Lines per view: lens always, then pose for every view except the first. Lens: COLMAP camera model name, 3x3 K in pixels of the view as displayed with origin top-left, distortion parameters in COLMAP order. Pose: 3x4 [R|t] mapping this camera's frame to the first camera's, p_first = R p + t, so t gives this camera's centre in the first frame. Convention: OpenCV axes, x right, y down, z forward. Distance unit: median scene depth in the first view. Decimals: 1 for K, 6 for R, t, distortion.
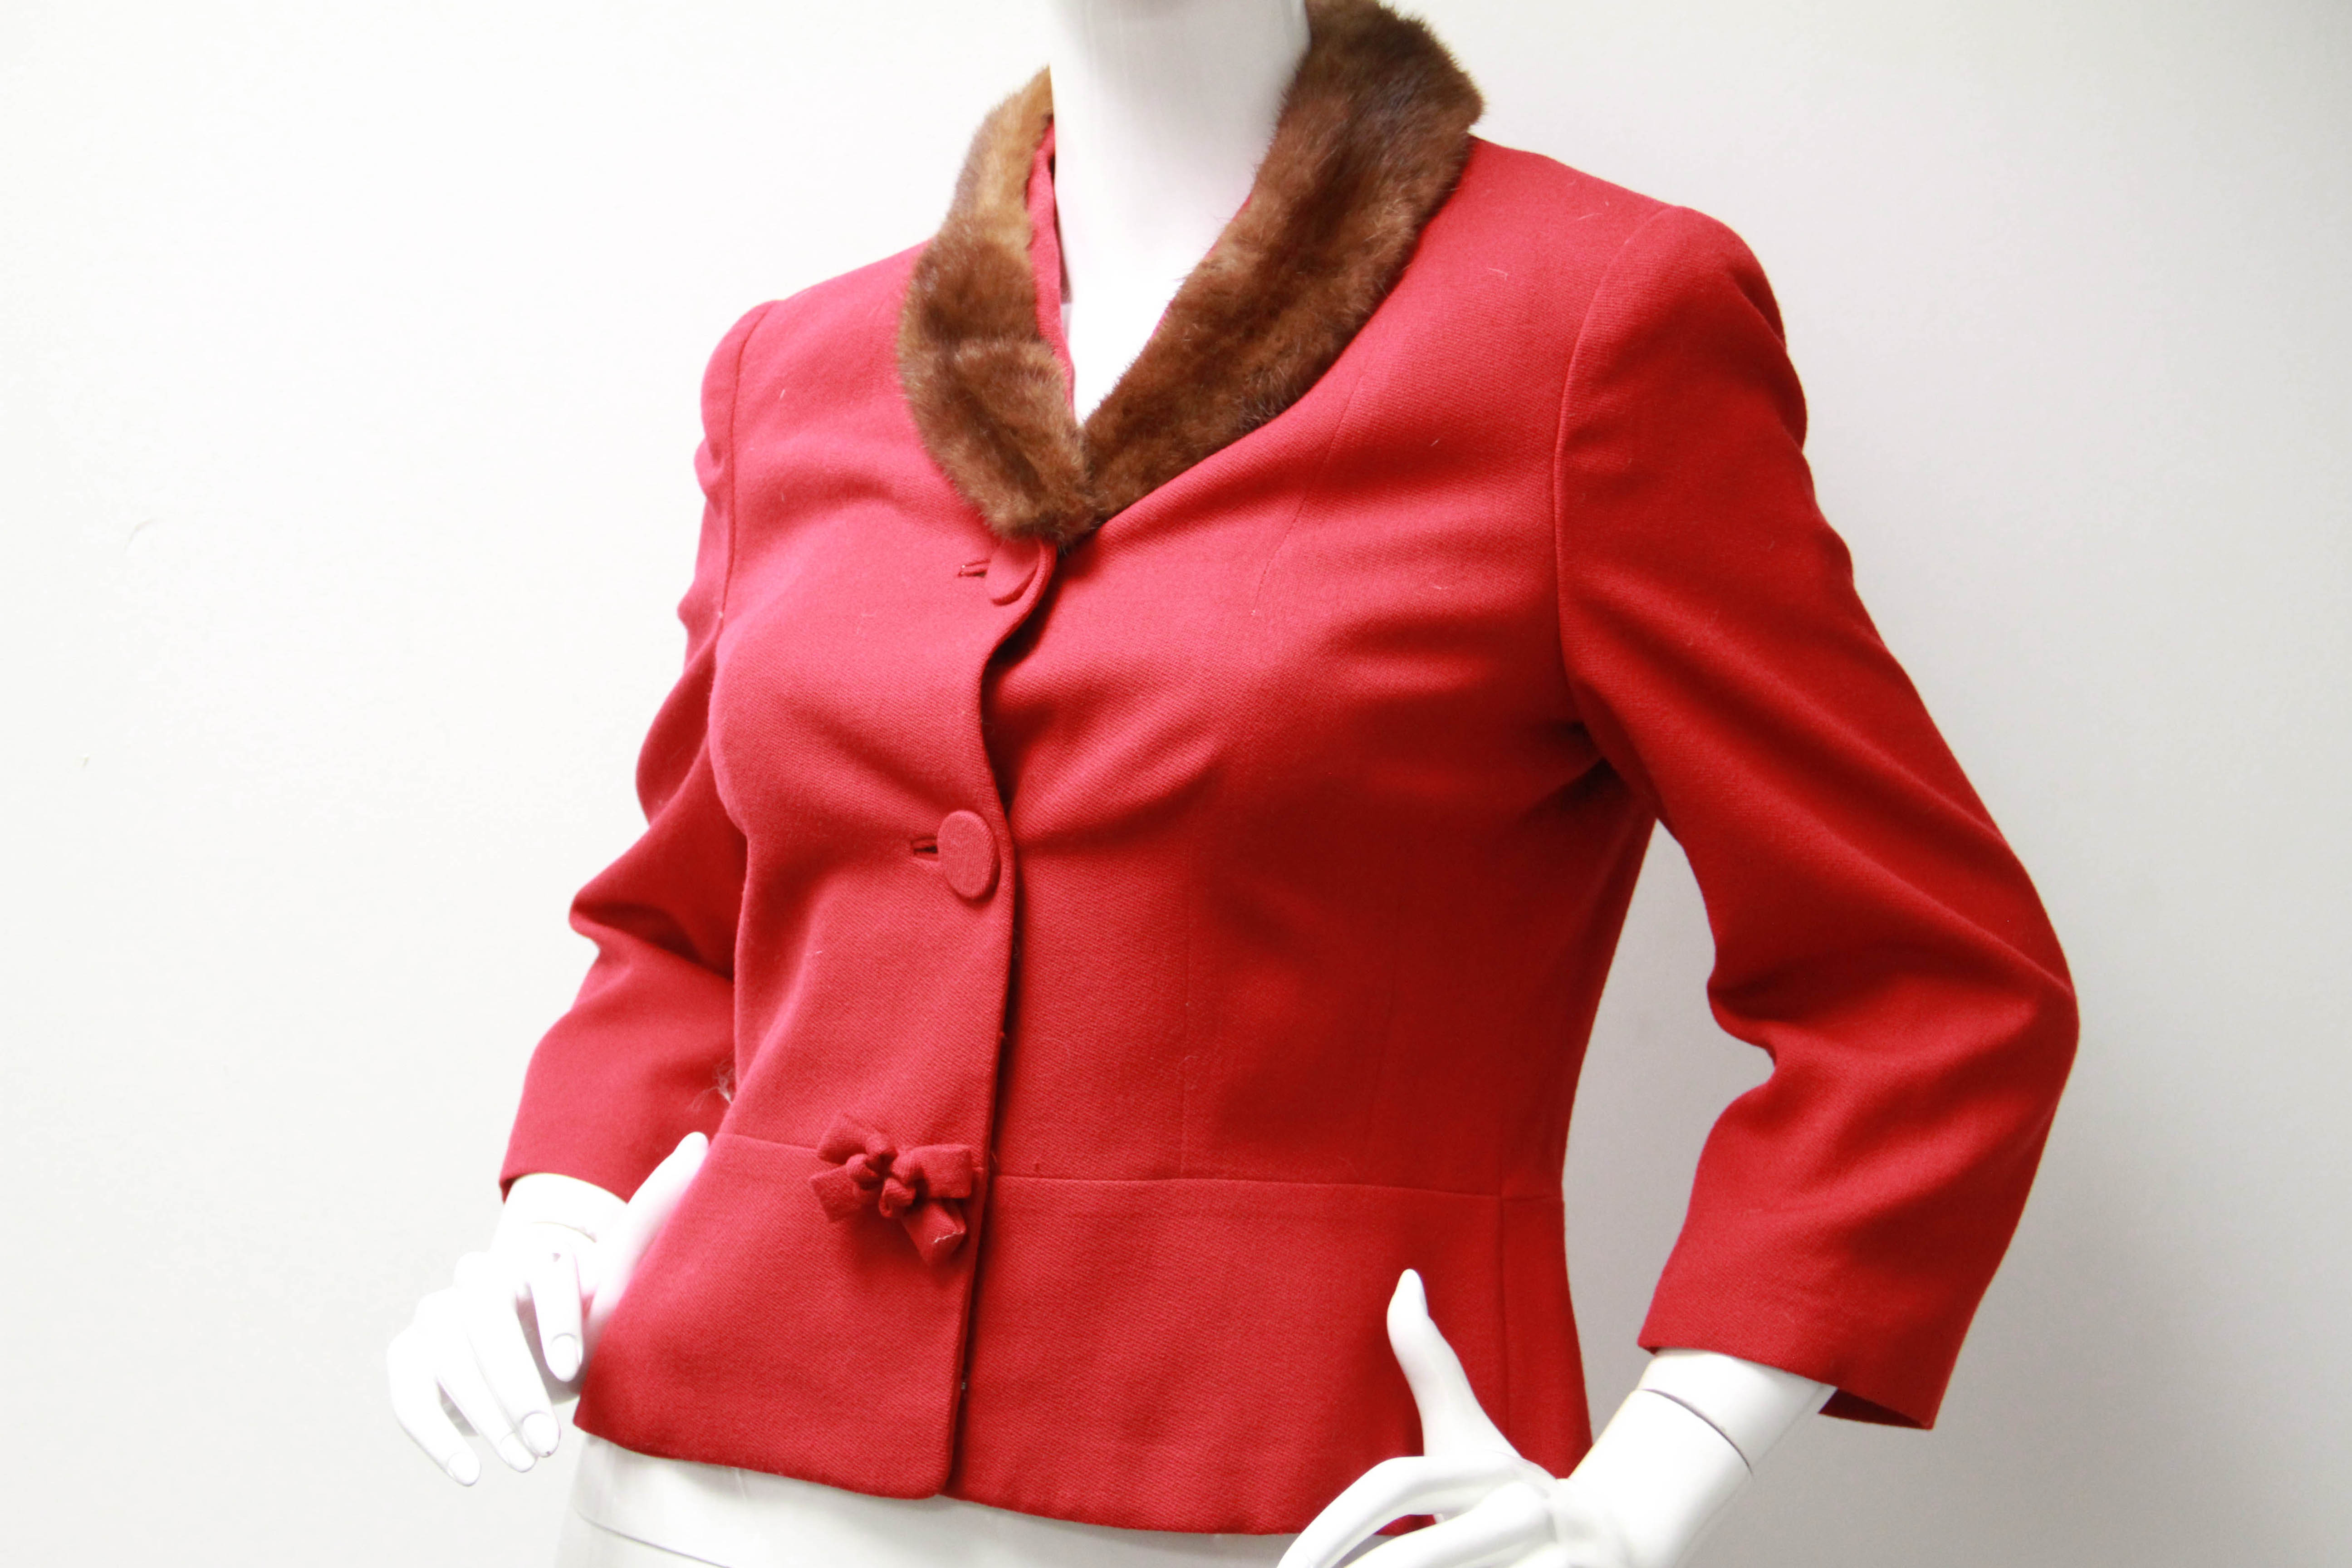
lens RADIAL K [[4225.5, 0, 1176.0], [0, 4225.5, 784.0], [0, 0, 1]] dist [0.173805, -0.000231]
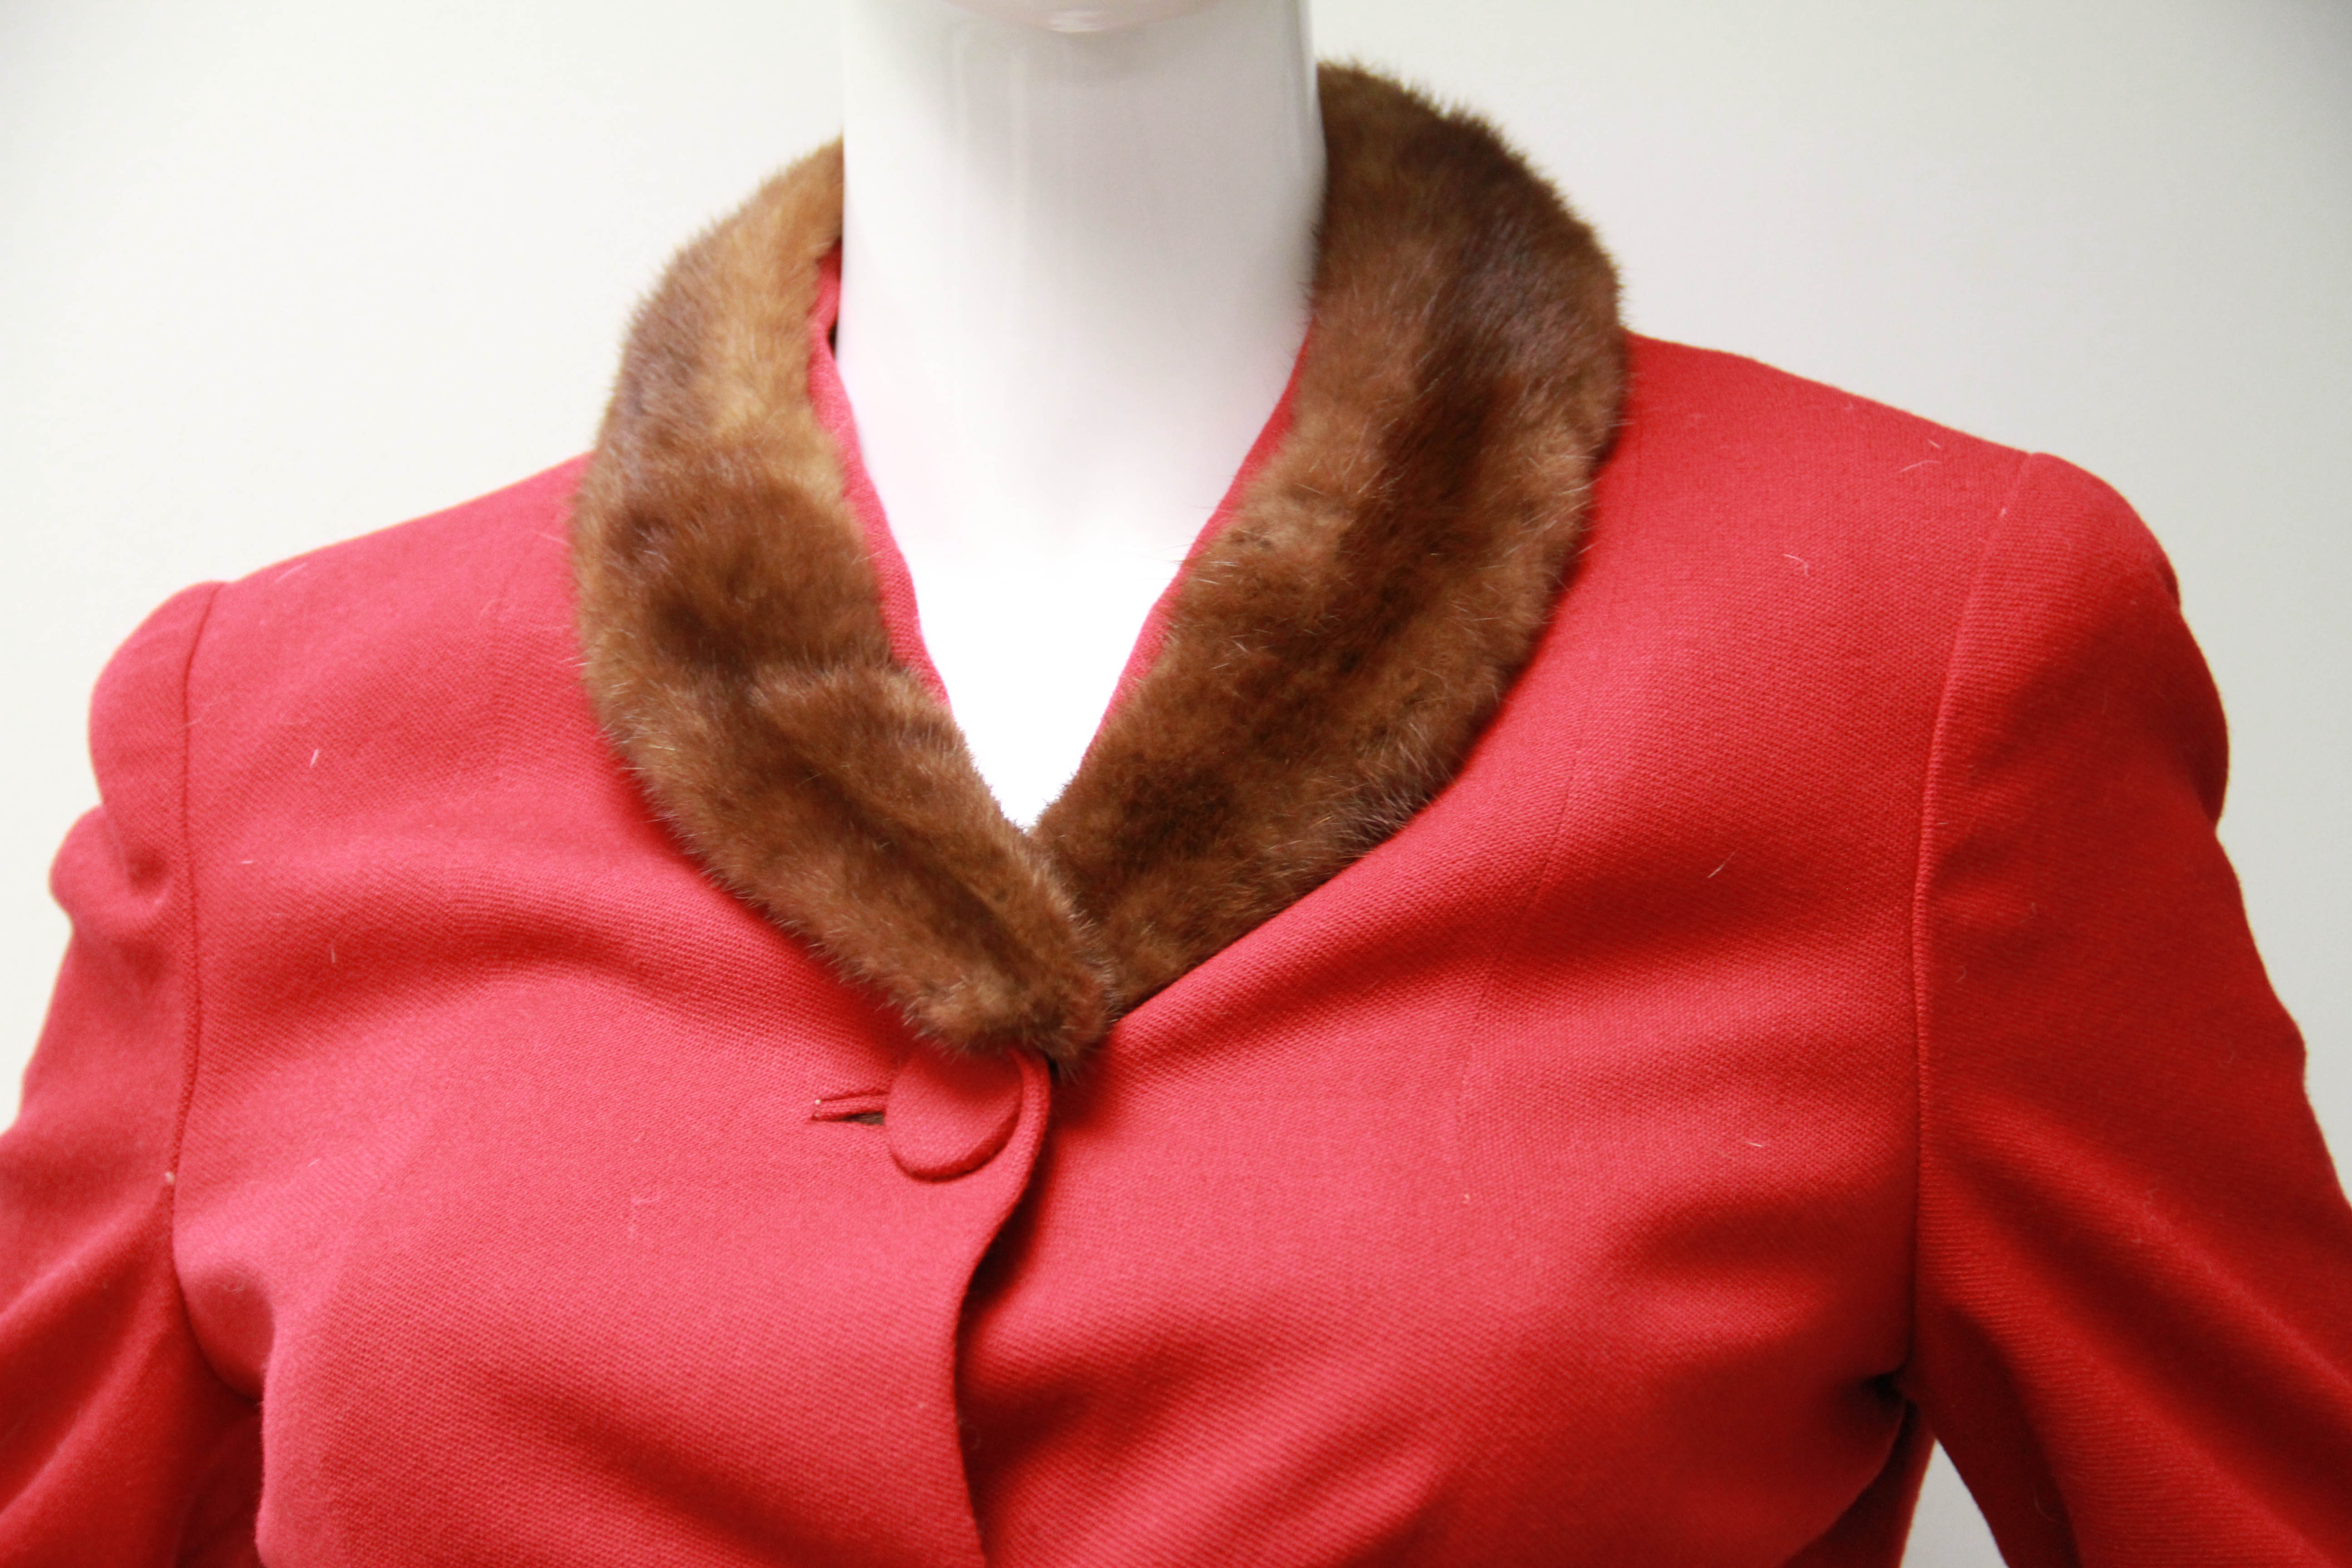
lens RADIAL K [[5270.3, 0, 1176.7], [0, 5270.3, 782.6], [0, 0, 1]] dist [0.275727, 0.032186]
pose [[0.961055, 0.010273, 0.276167, -0.184020], [0.011333, 0.997003, -0.076525, -0.039673], [-0.276126, 0.076675, 0.958058, 0.358754]]
